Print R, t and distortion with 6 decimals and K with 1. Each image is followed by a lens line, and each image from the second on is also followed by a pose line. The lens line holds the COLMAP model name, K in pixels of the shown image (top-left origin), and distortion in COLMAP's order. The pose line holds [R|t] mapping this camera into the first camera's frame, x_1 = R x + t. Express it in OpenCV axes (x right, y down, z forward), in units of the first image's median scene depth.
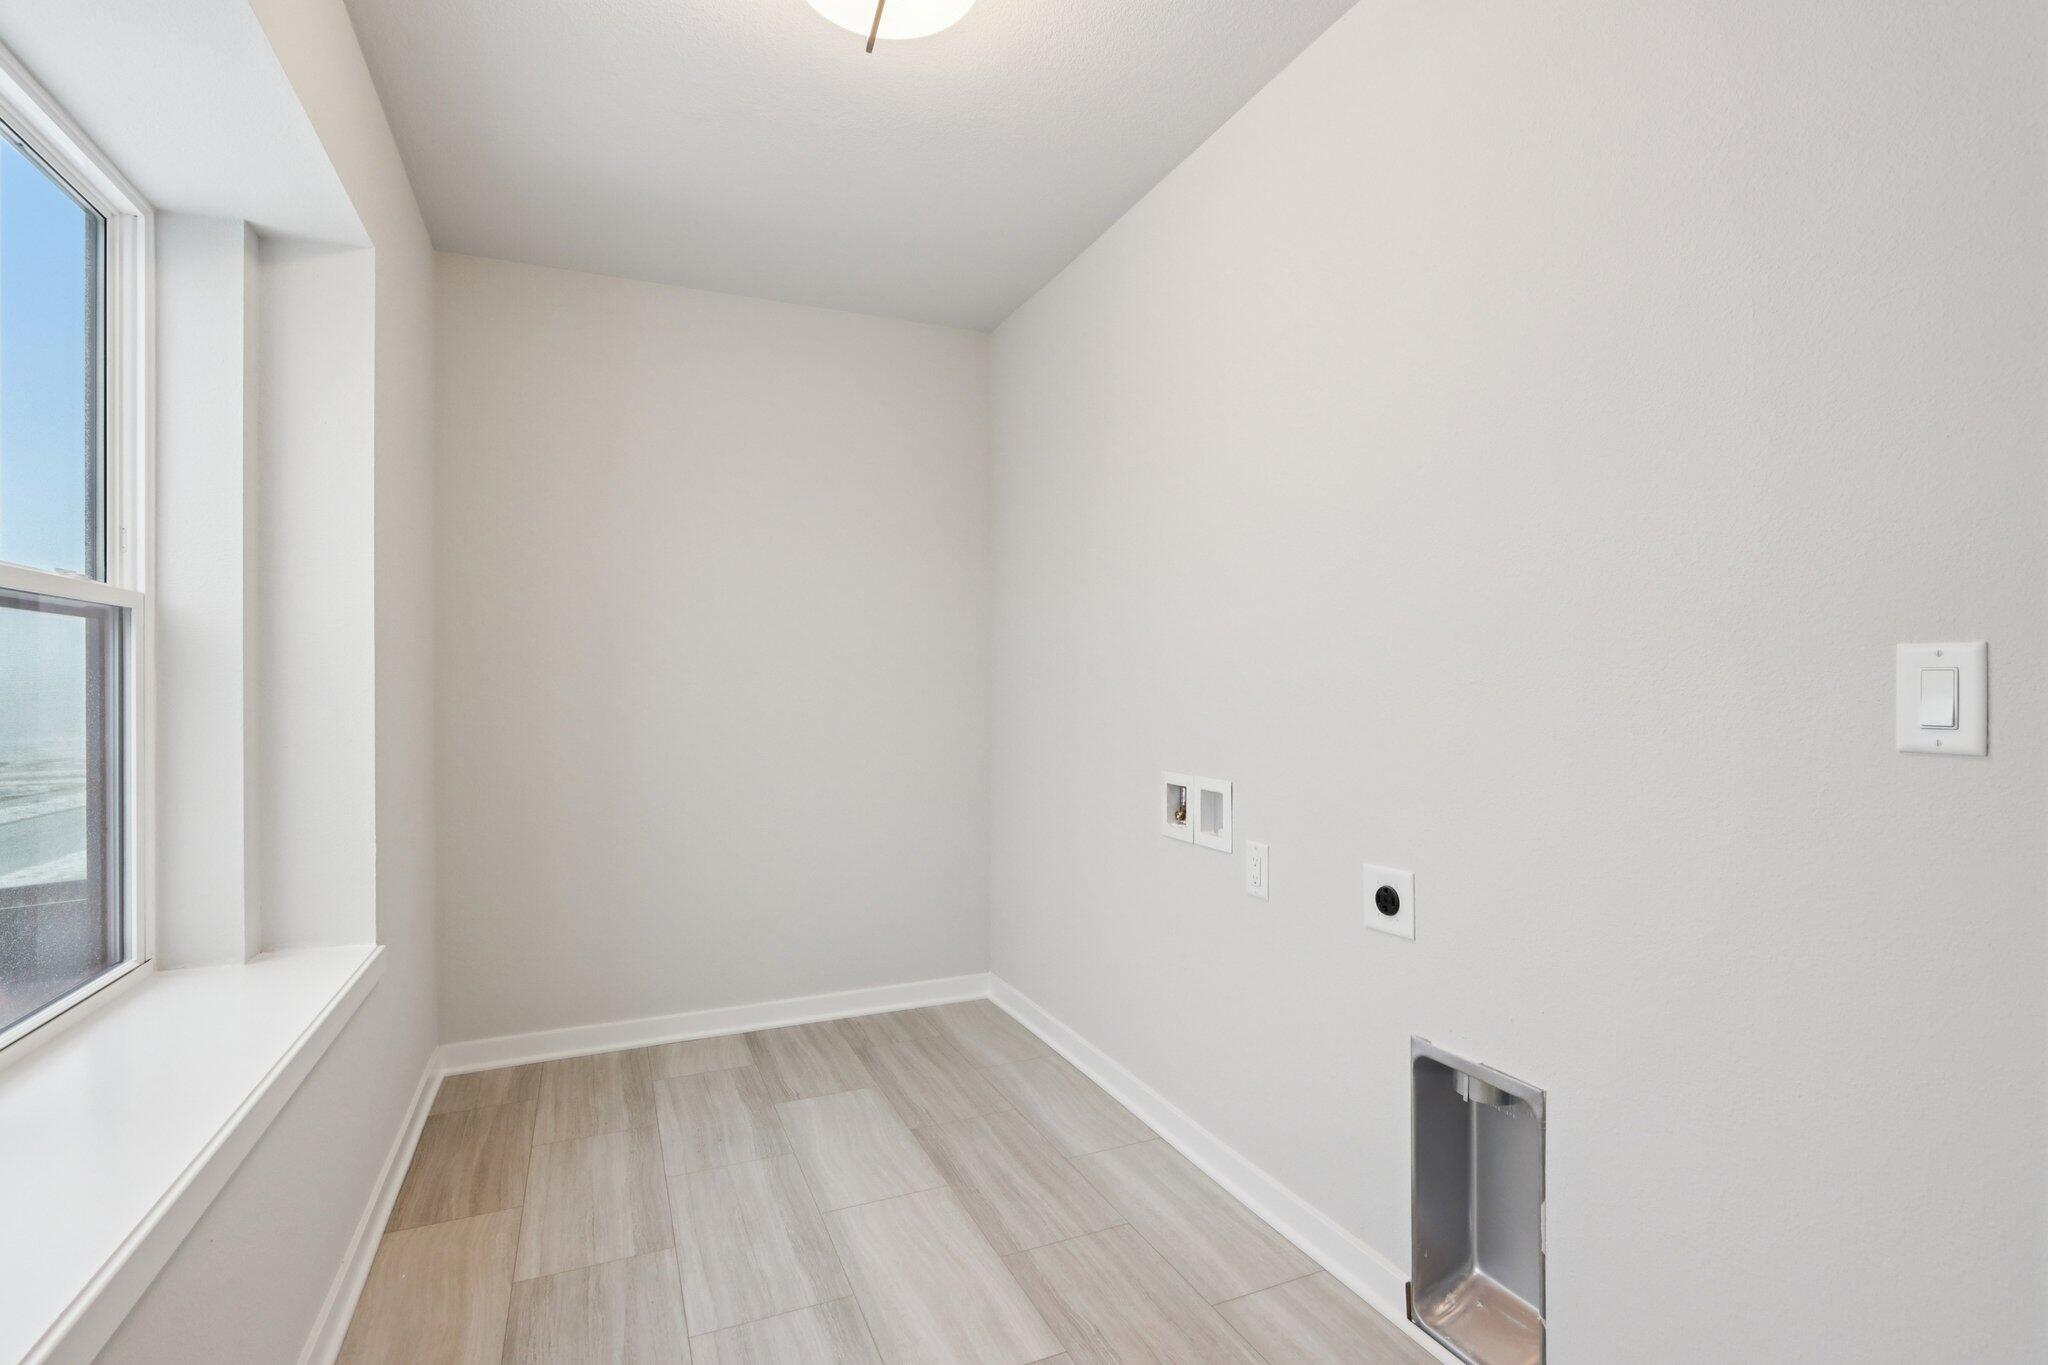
lens RADIAL K [[940.1, 0, 1024.0], [0, 940.1, 682.5], [0, 0, 1]] dist [-0.000325, -0.000073]
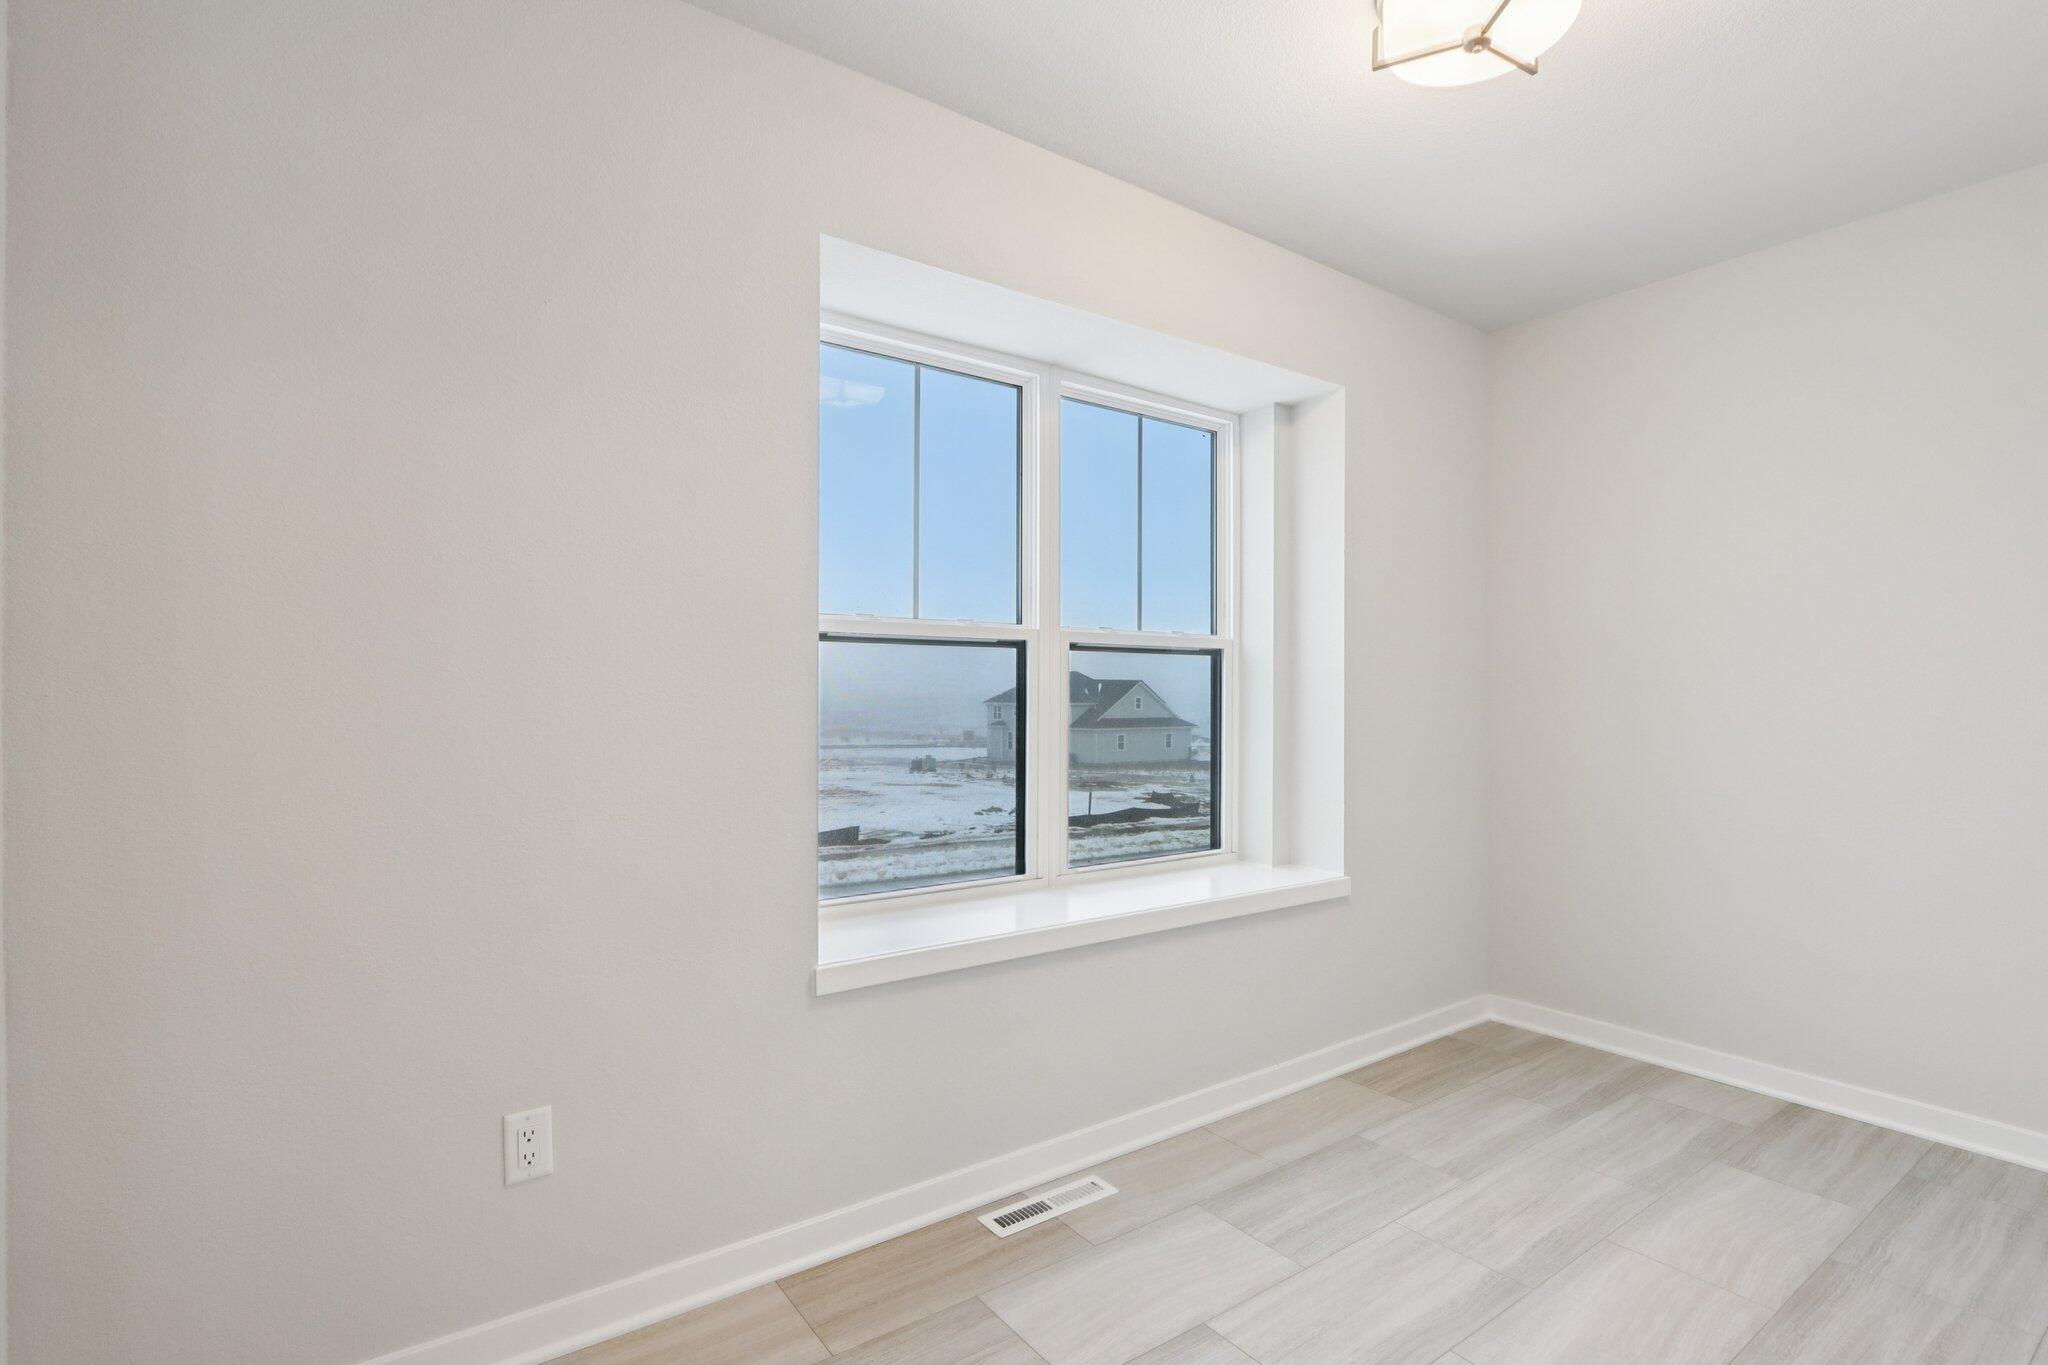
lens RADIAL K [[994.9, 0, 1024.0], [0, 994.9, 682.5], [0, 0, 1]] dist [0.000444, 0.000687]
pose [[0.216735, -0.009360, -0.976186, 0.587632], [0.002395, 0.999956, -0.009056, -0.000070], [0.976228, -0.000375, 0.216748, 0.172751]]
